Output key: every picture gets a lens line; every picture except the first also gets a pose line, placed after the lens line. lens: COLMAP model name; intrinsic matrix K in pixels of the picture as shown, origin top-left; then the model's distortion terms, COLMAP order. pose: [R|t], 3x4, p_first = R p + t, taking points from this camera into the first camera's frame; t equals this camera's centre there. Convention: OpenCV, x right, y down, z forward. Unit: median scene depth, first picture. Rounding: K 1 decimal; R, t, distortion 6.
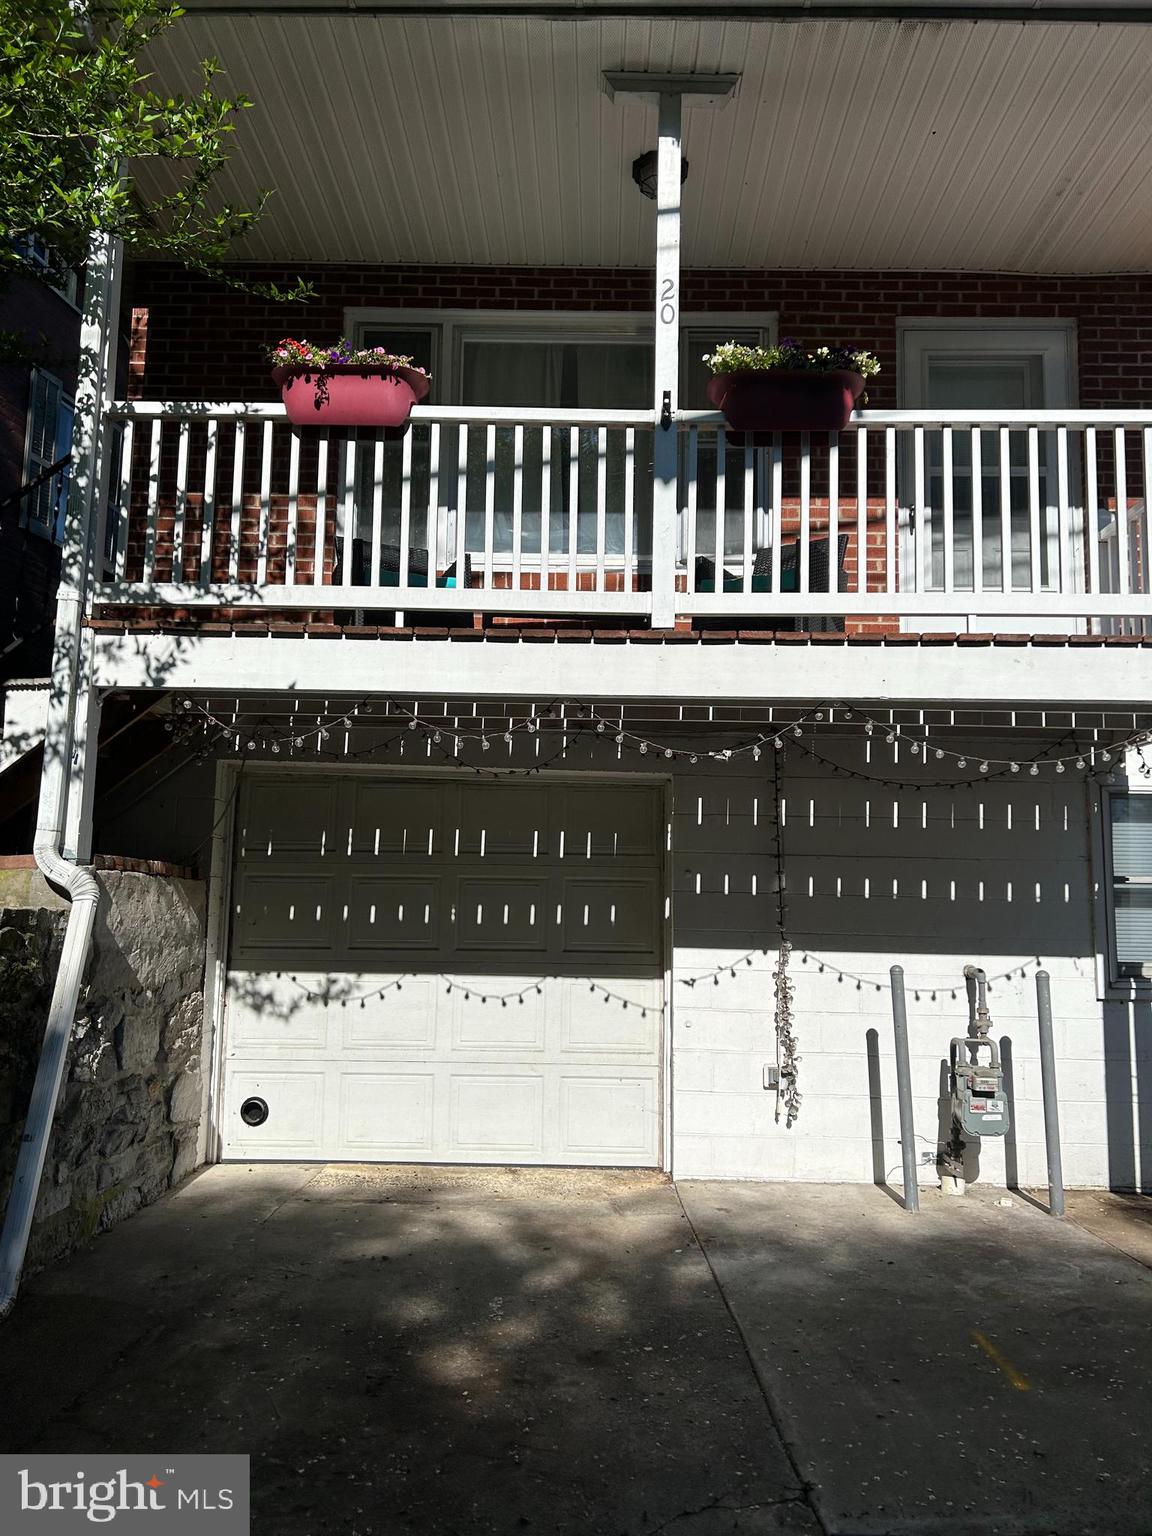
lens RADIAL K [[1135.6, 0, 576.1], [0, 1135.6, 770.9], [0, 0, 1]] dist [0.004700, 0.001084]
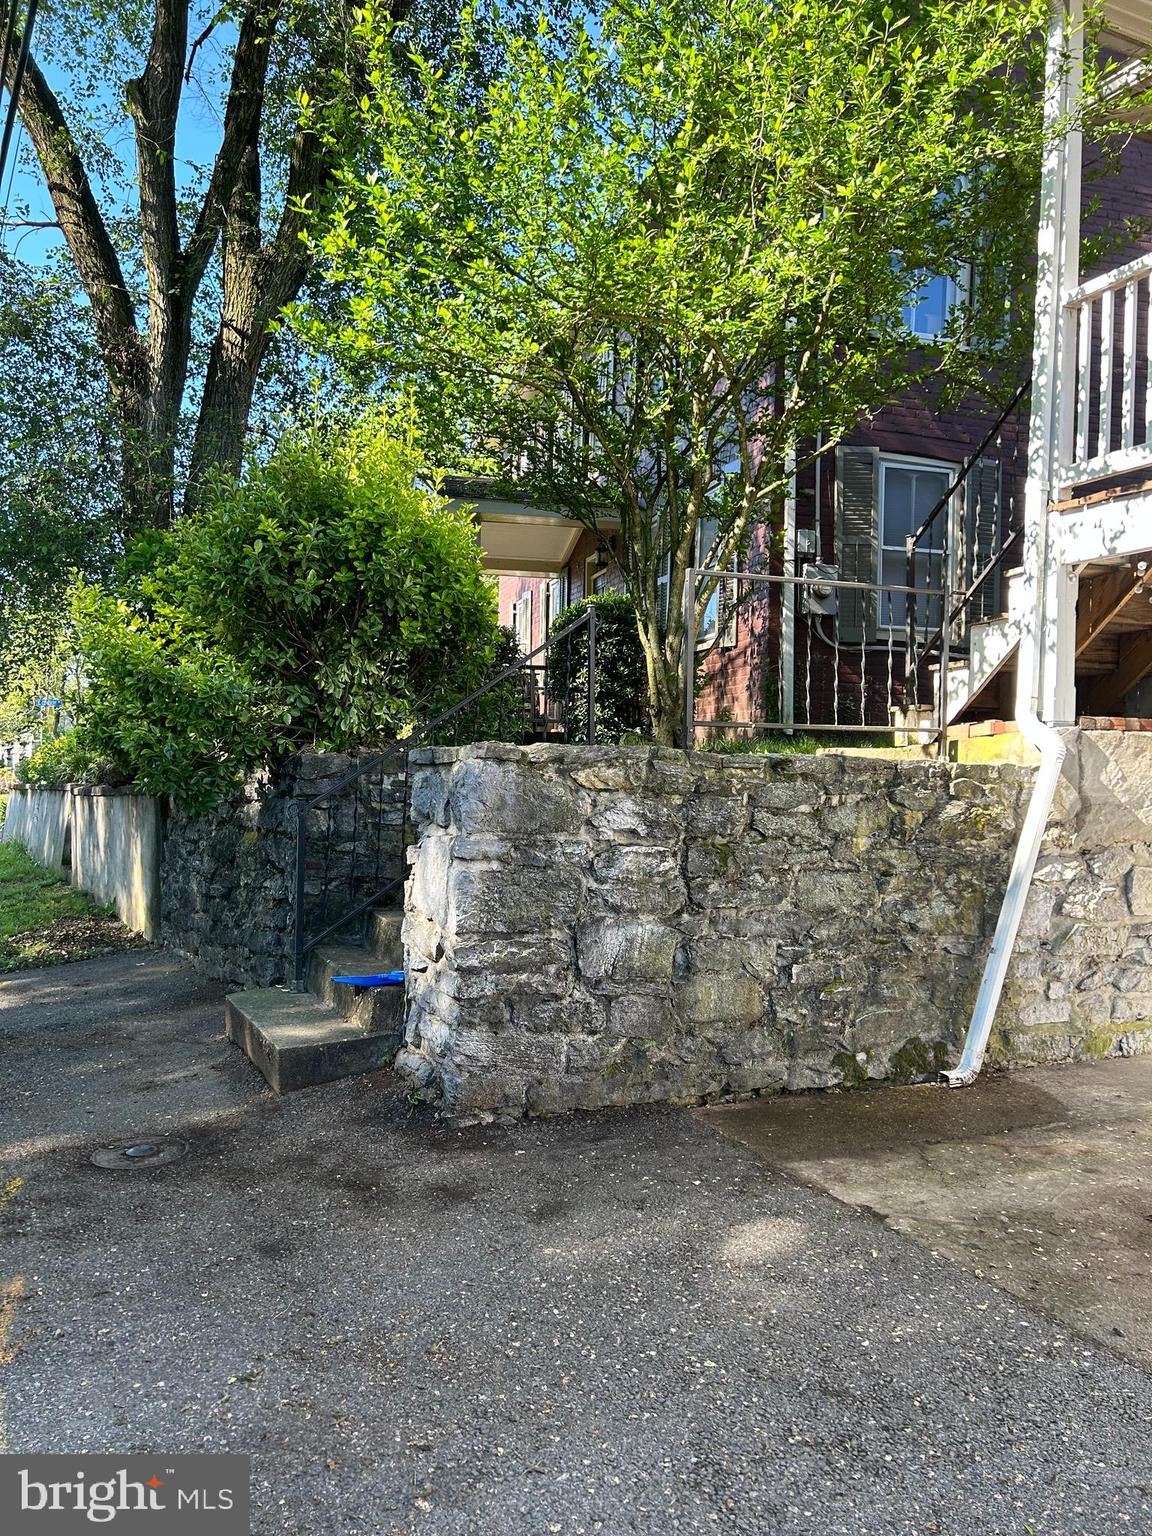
lens RADIAL K [[1135.6, 0, 572.8], [0, 1135.6, 772.7], [0, 0, 1]] dist [0.004700, 0.001084]
pose [[0.402829, -0.007846, -0.915242, 0.390365], [0.107562, 0.993440, 0.038826, 0.031103], [0.908933, -0.114086, 0.401030, 0.104061]]
